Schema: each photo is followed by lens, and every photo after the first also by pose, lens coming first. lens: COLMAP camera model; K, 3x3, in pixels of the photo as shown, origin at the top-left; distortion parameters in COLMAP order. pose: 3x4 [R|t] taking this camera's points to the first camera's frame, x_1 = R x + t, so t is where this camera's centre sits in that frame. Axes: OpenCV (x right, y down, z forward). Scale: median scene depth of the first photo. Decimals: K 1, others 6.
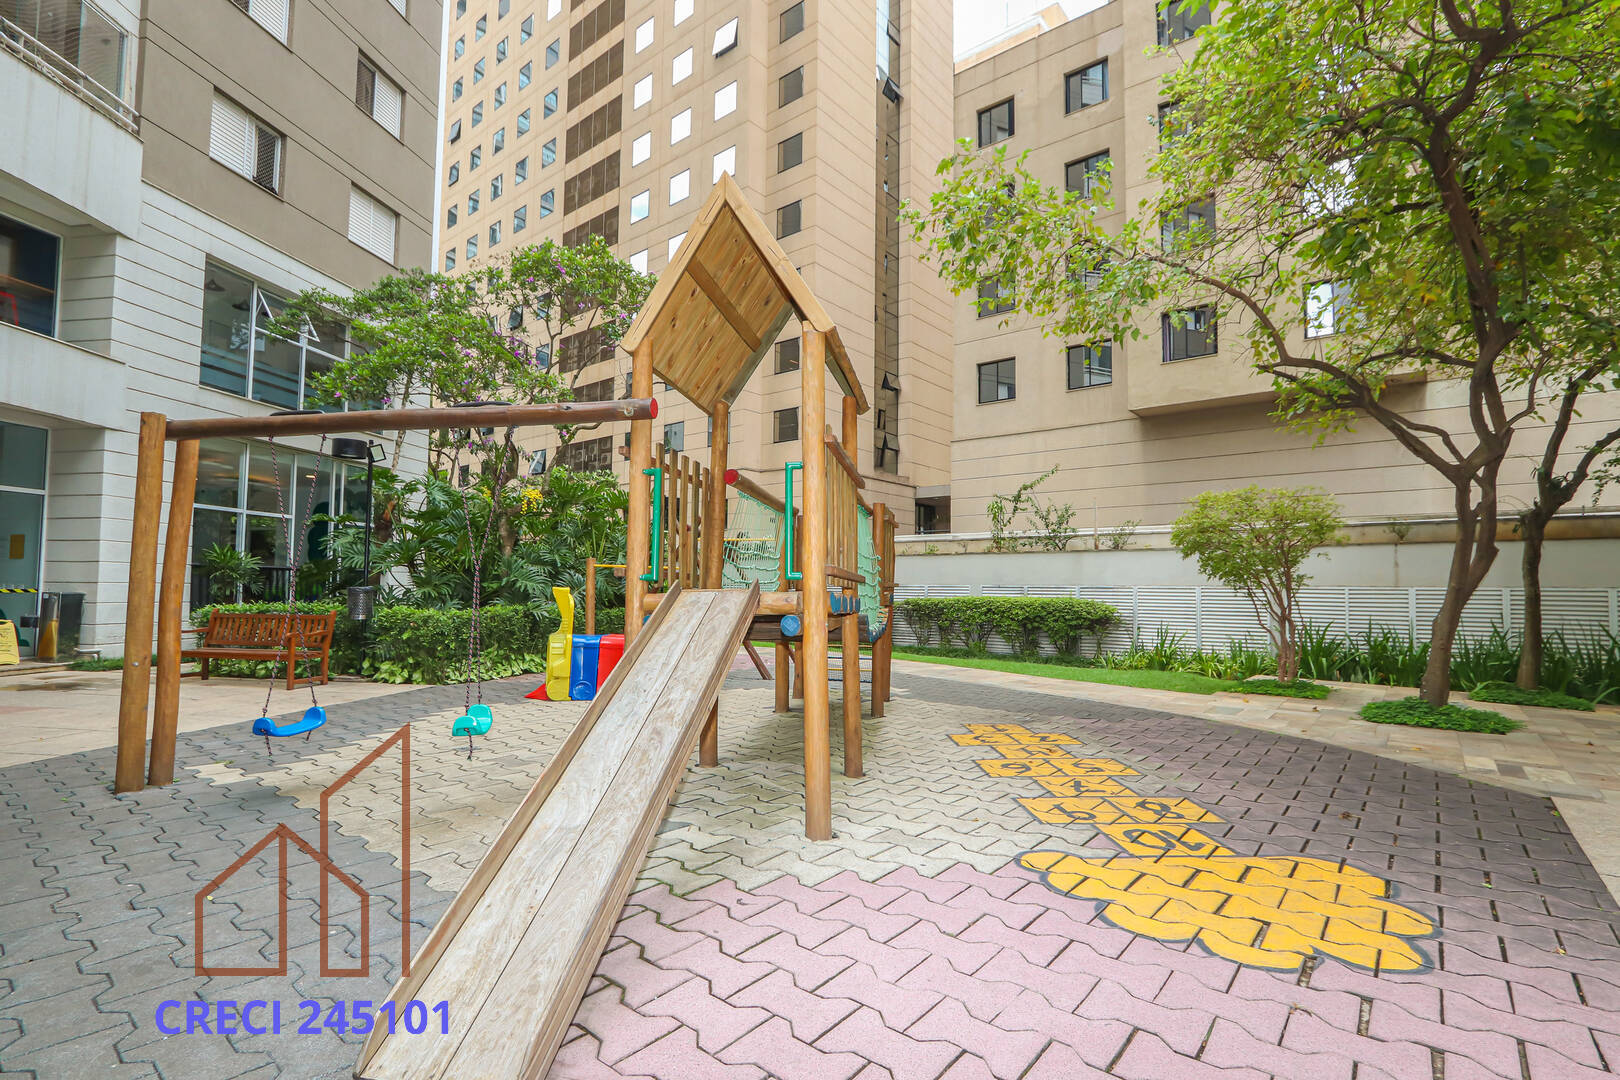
lens RADIAL K [[743.3, 0, 814.0], [0, 743.3, 554.8], [0, 0, 1]] dist [-0.017773, 0.000583]
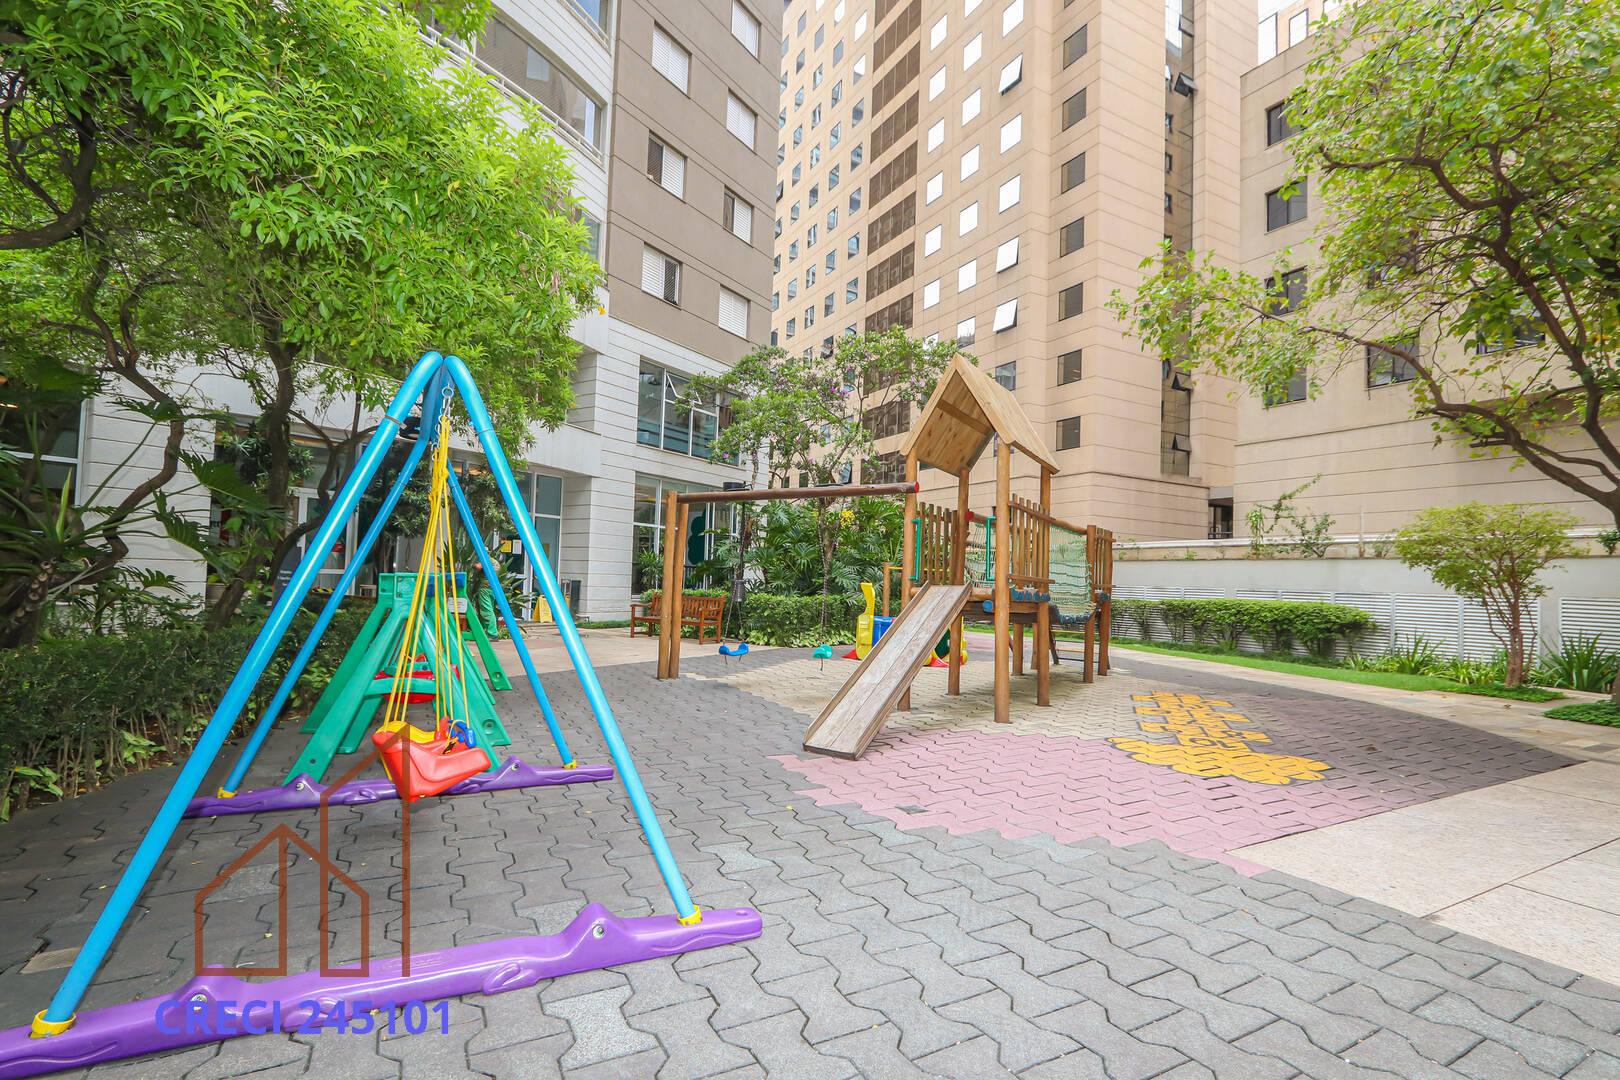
lens RADIAL K [[743.3, 0, 814.0], [0, 743.3, 554.8], [0, 0, 1]] dist [-0.017773, 0.000583]
pose [[0.922821, 0.006810, -0.385170, 0.083682], [-0.005552, 0.999975, 0.004379, -0.011378], [0.385190, -0.001903, 0.922835, -0.257749]]
